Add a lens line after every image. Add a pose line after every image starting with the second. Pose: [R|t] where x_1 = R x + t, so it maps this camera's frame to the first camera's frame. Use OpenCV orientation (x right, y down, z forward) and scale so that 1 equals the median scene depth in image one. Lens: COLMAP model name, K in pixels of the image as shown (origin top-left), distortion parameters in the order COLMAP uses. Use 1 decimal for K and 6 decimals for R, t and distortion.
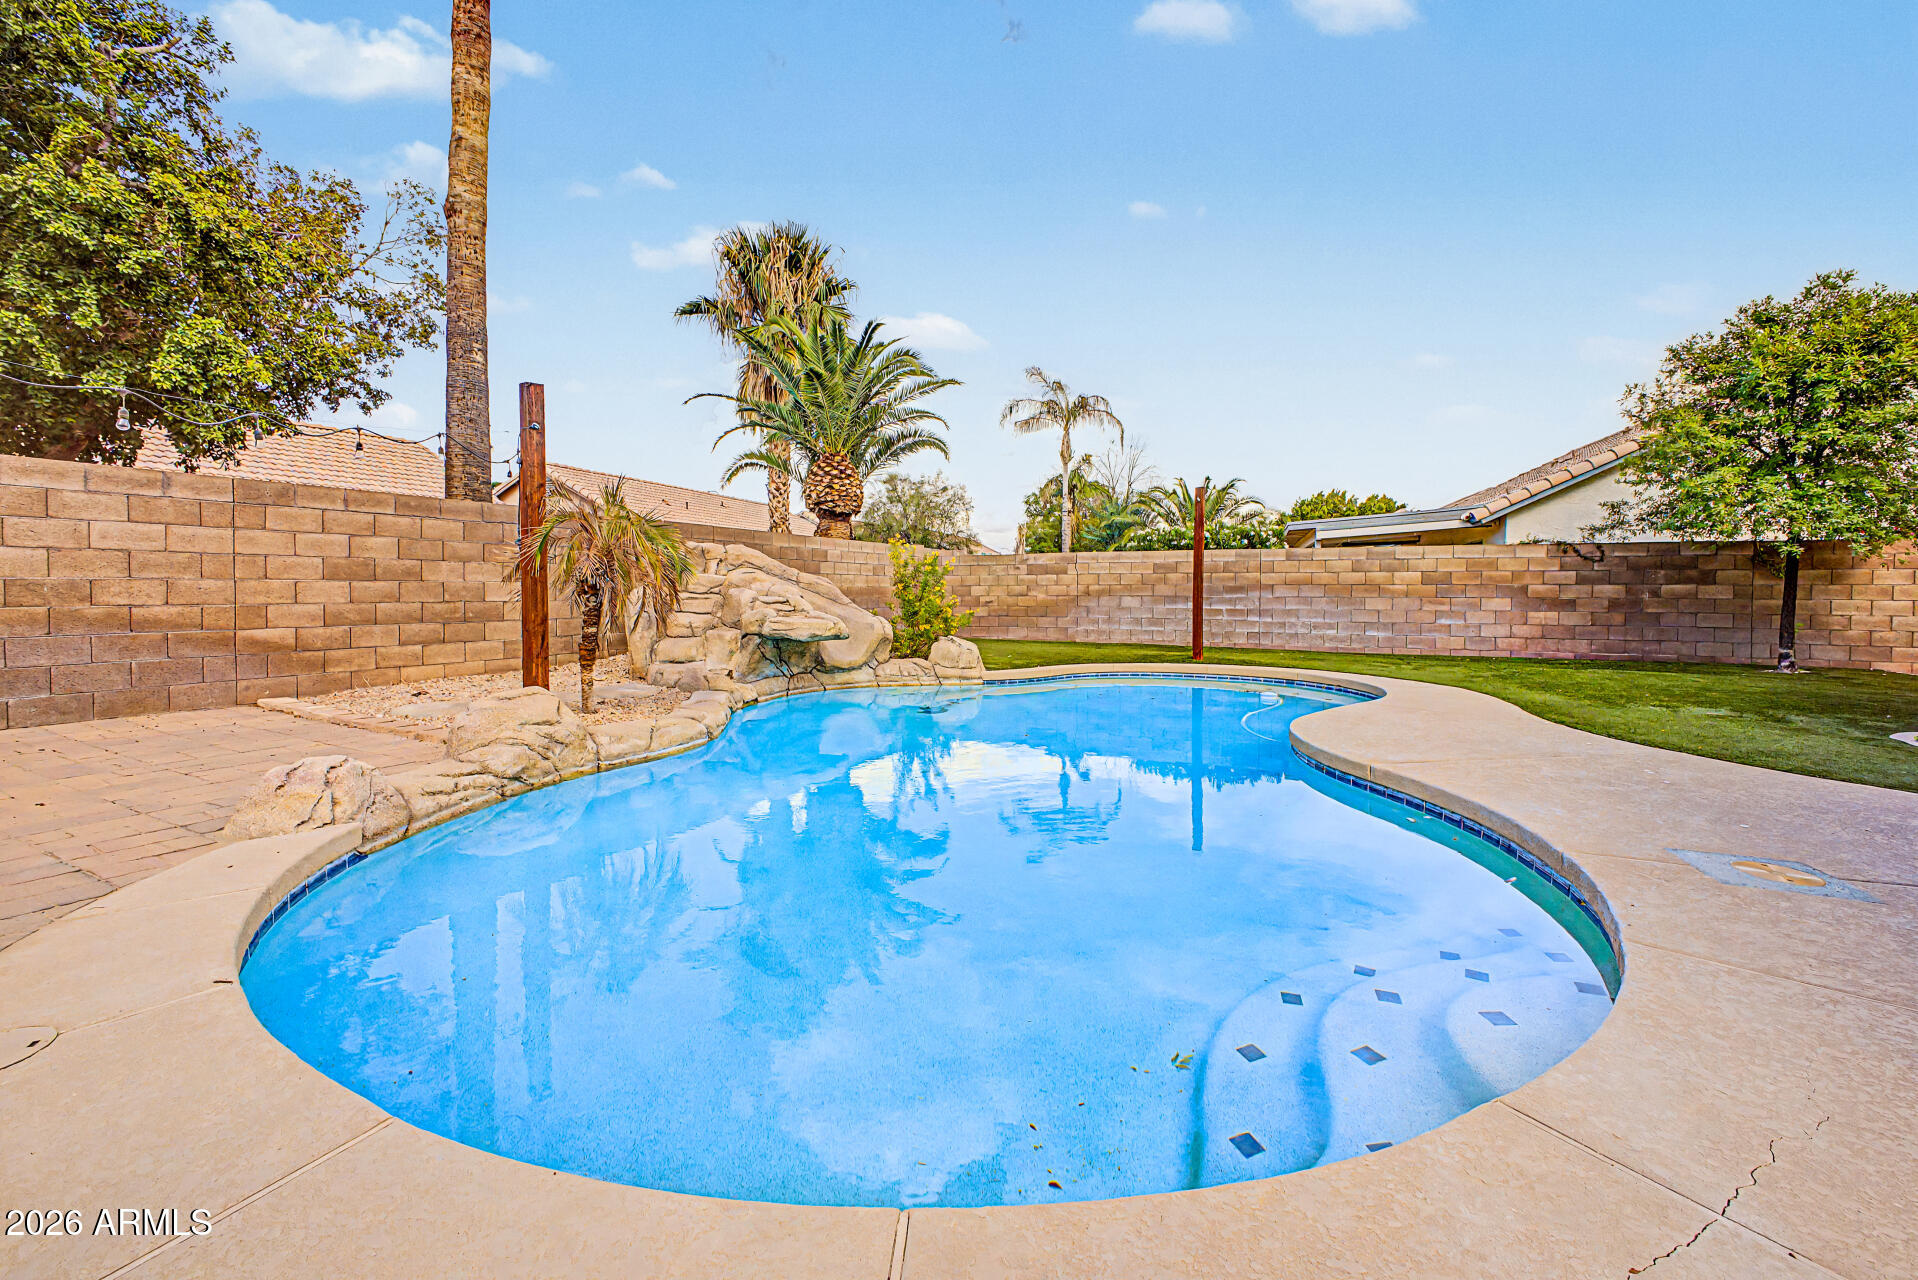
lens RADIAL K [[761.3, 0, 939.9], [0, 761.3, 605.6], [0, 0, 1]] dist [0.000809, 0.000561]
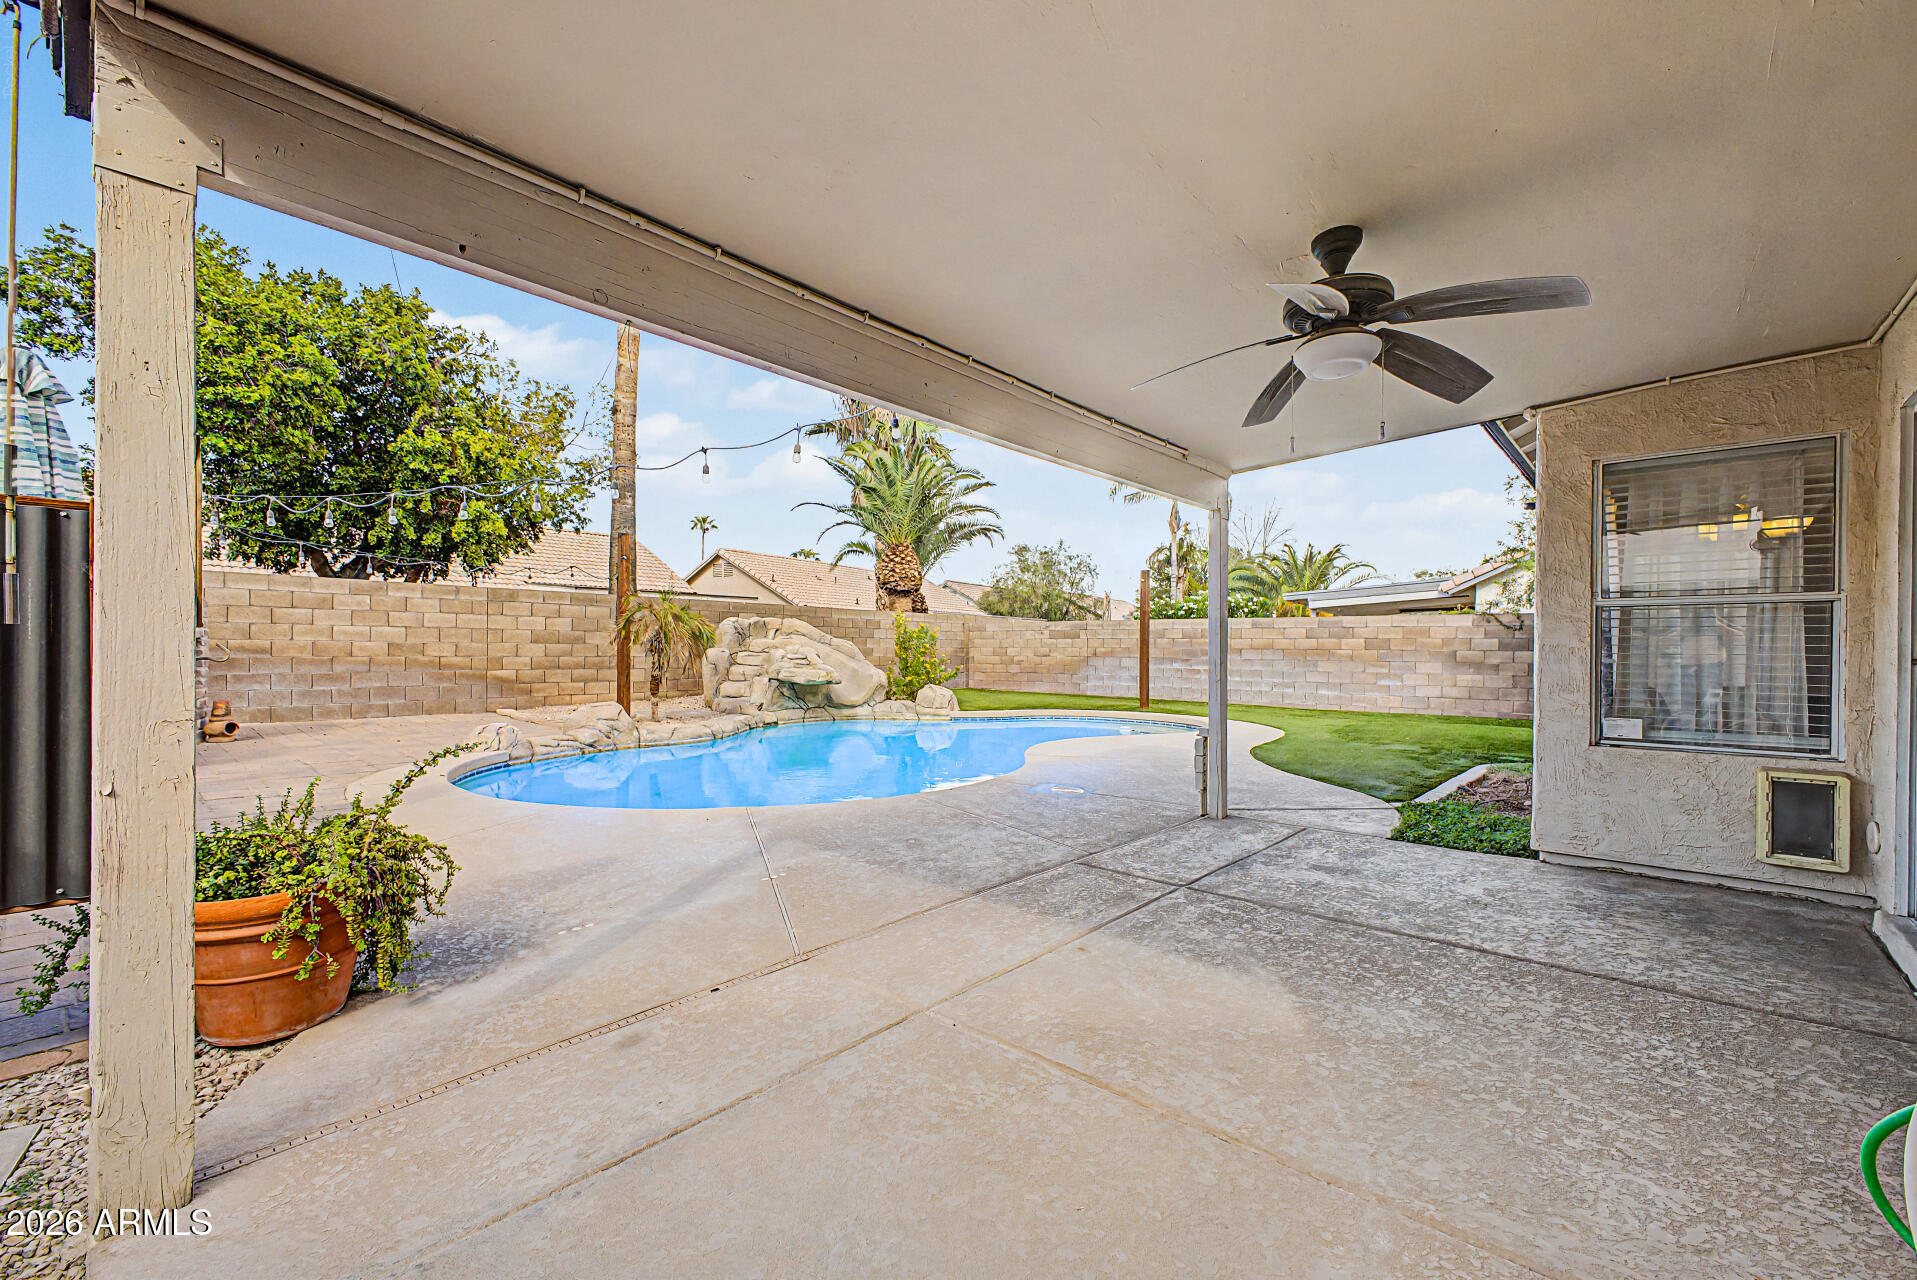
lens RADIAL K [[760.9, 0, 953.8], [0, 760.9, 649.3], [0, 0, 1]] dist [0.000809, 0.000561]
pose [[0.970194, 0.006865, -0.242232, 0.404912], [-0.012169, 0.999718, -0.020409, 0.003533], [0.242024, 0.022748, 0.970004, -0.335575]]
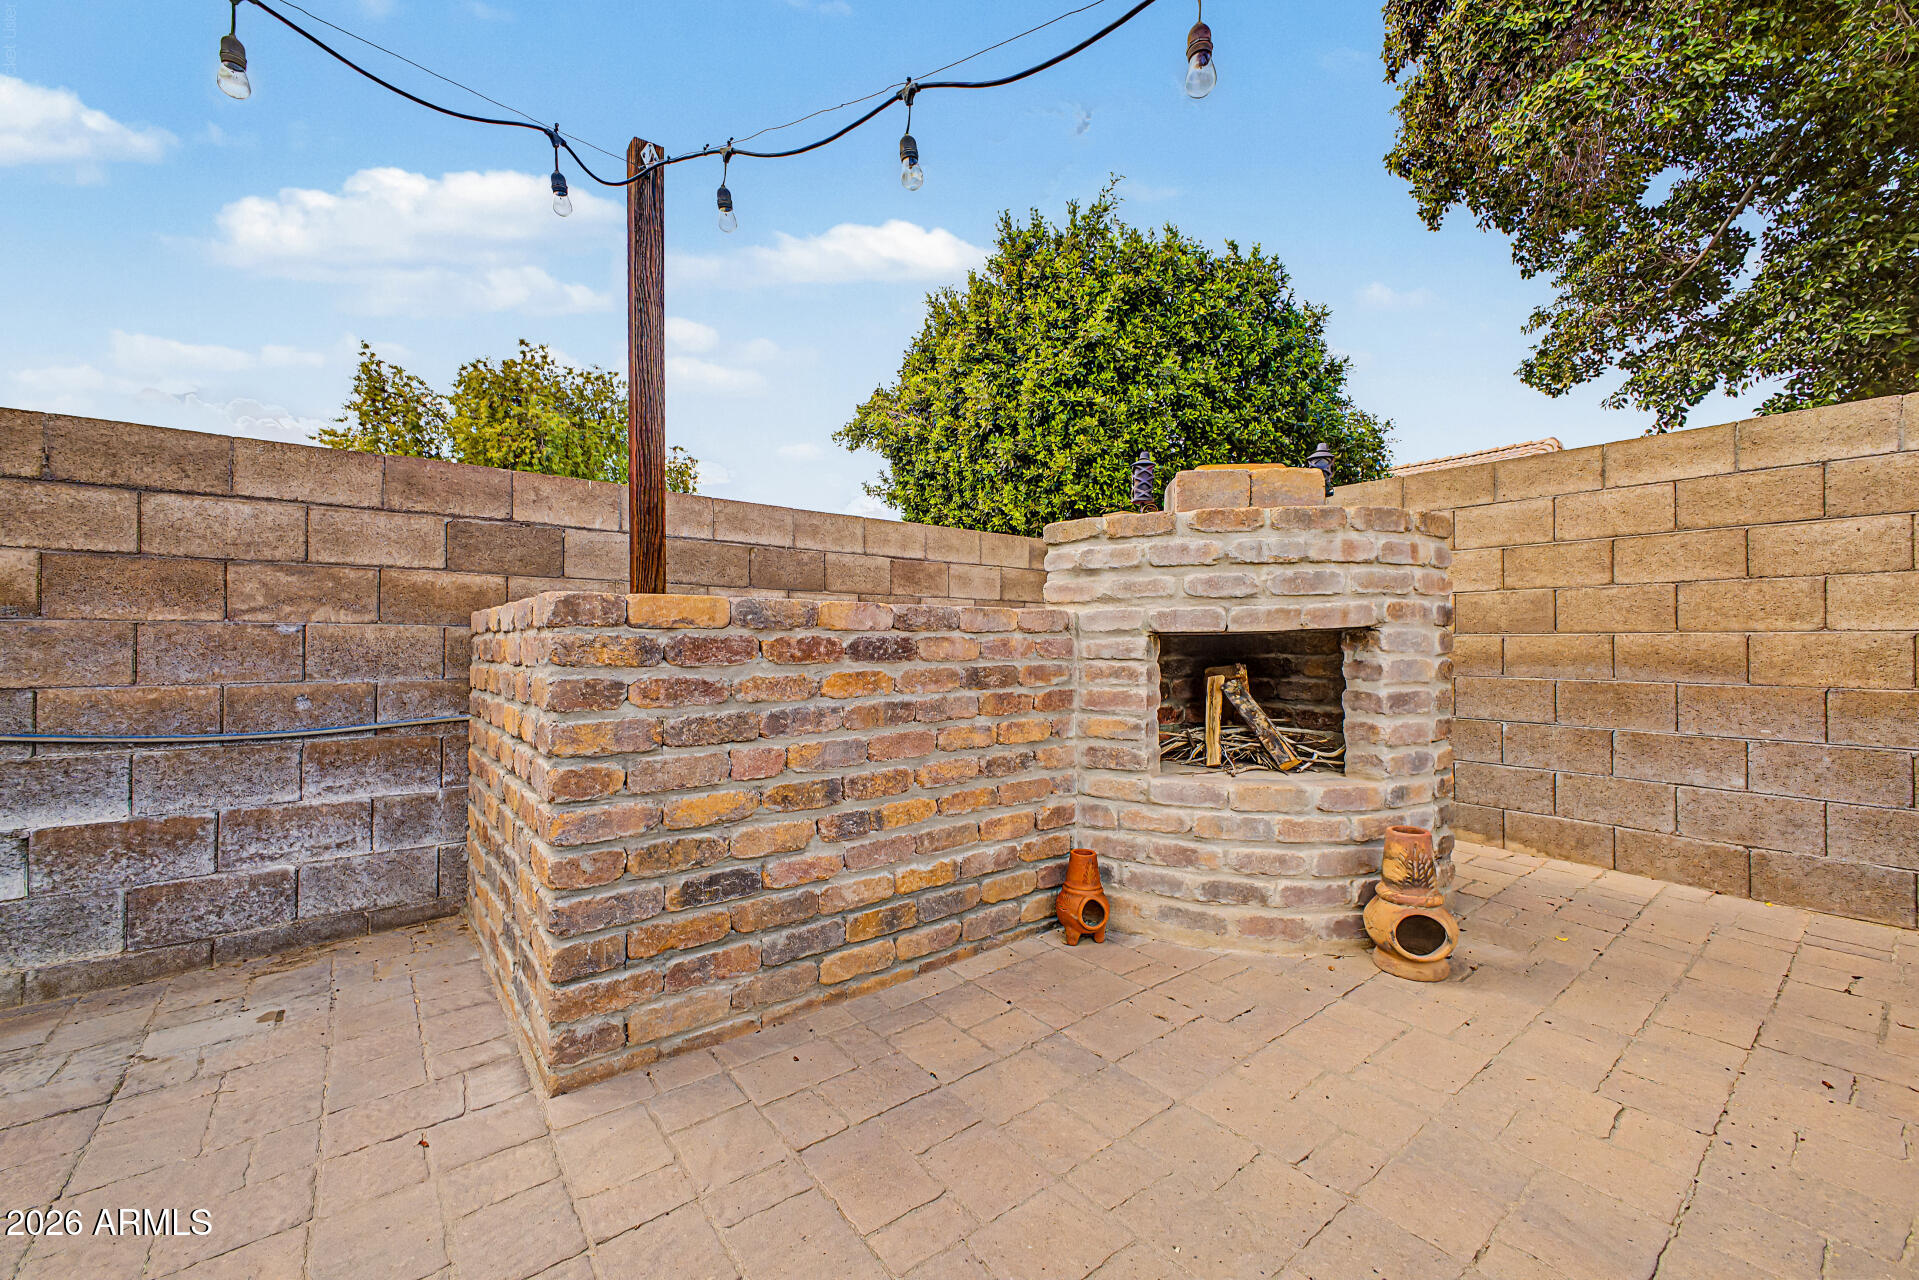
lens RADIAL K [[761.7, 0, 959.2], [0, 761.7, 637.5], [0, 0, 1]] dist [0.000809, 0.000561]
pose [[-0.422164, -0.008037, -0.906484, -0.318168], [-0.019403, 0.999812, 0.000172, -0.010118], [0.906312, 0.017661, -0.422240, 0.282891]]
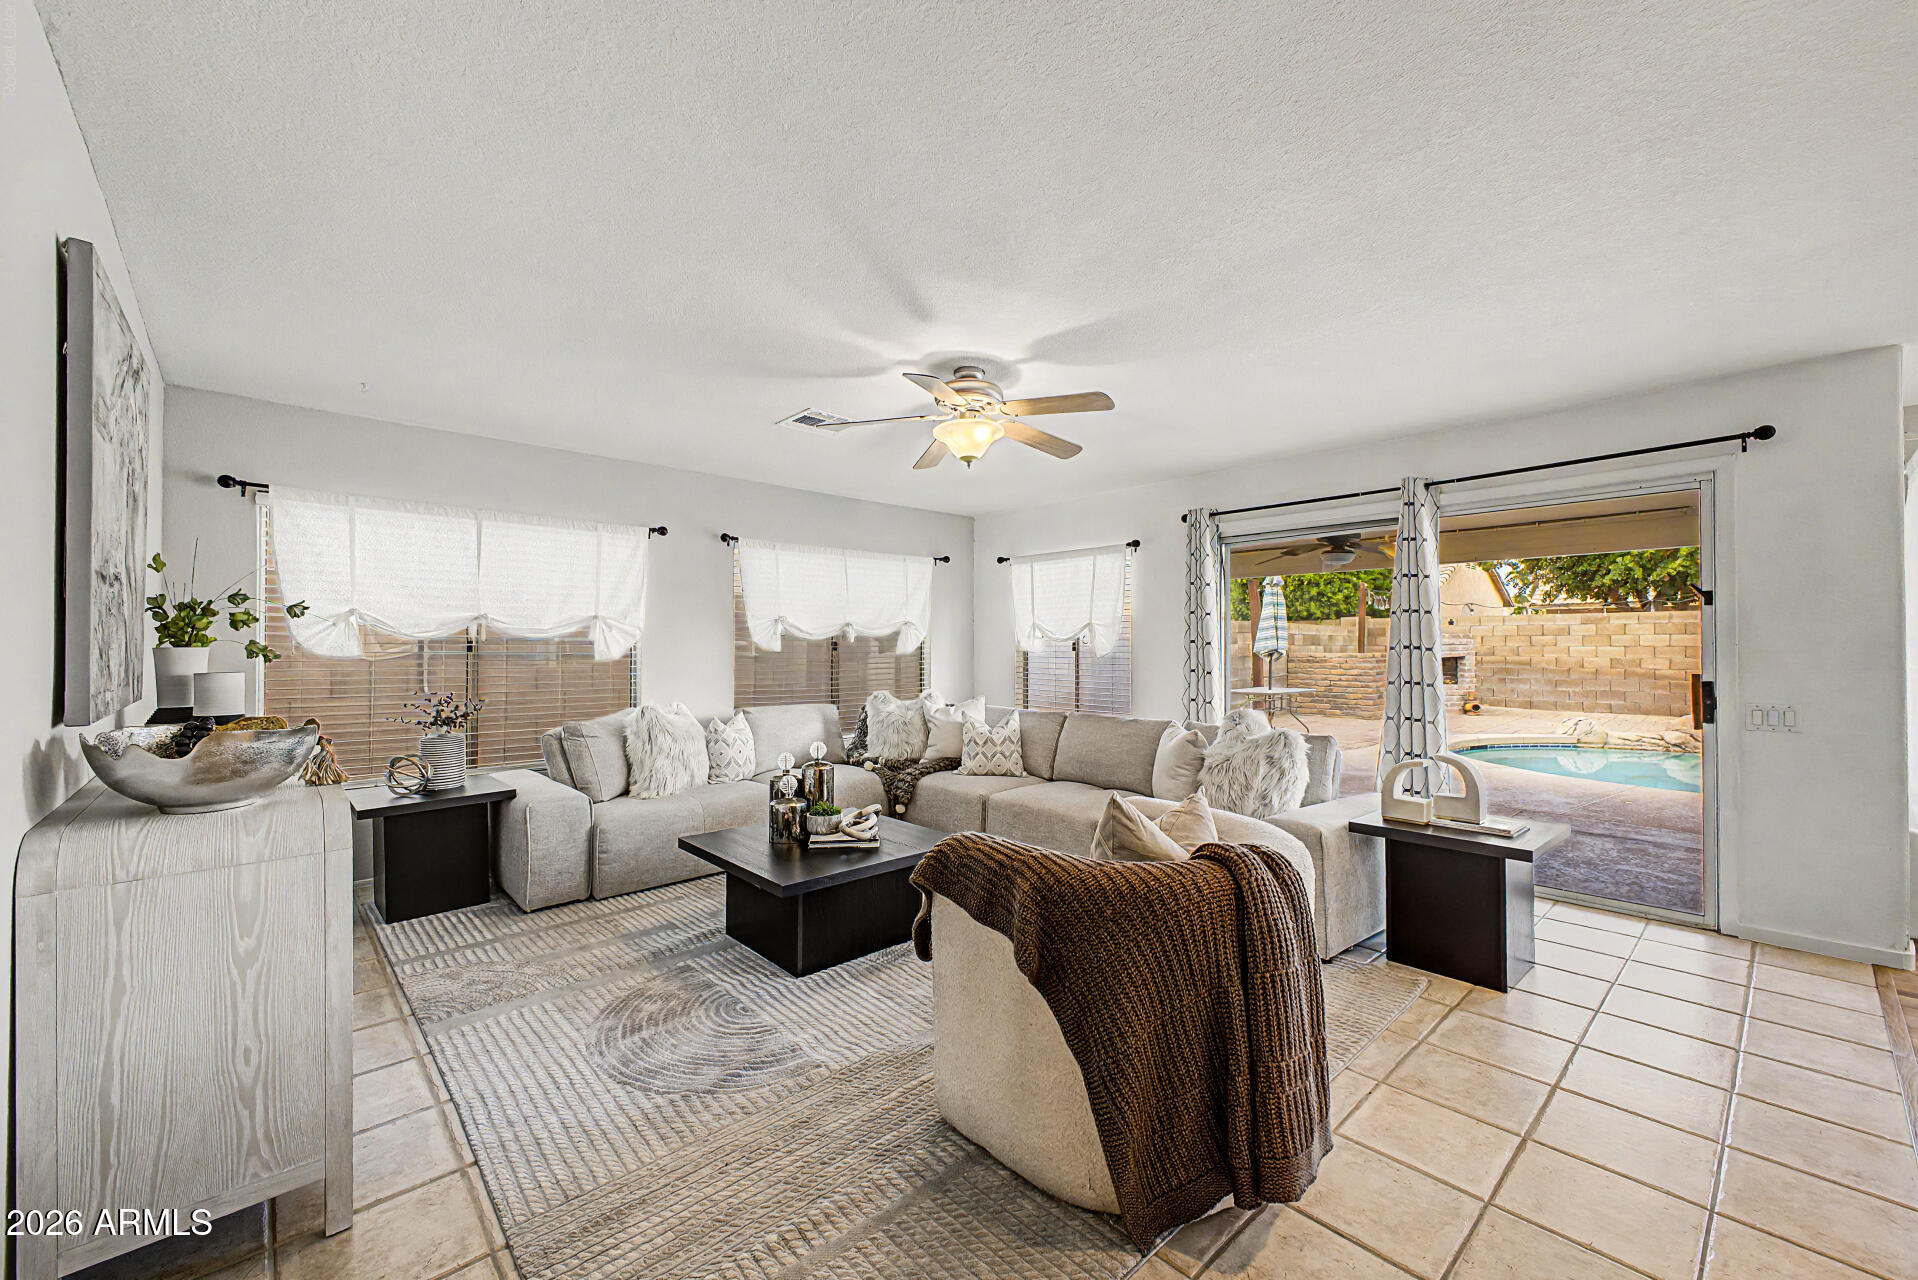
lens RADIAL K [[761.3, 0, 972.0], [0, 761.3, 645.8], [0, 0, 1]] dist [0.000809, 0.000561]
pose [[-0.334531, 0.001635, -0.942384, 1.188258], [-0.017658, 0.999812, 0.008004, -0.034335], [0.942219, 0.019318, -0.334439, -0.133518]]
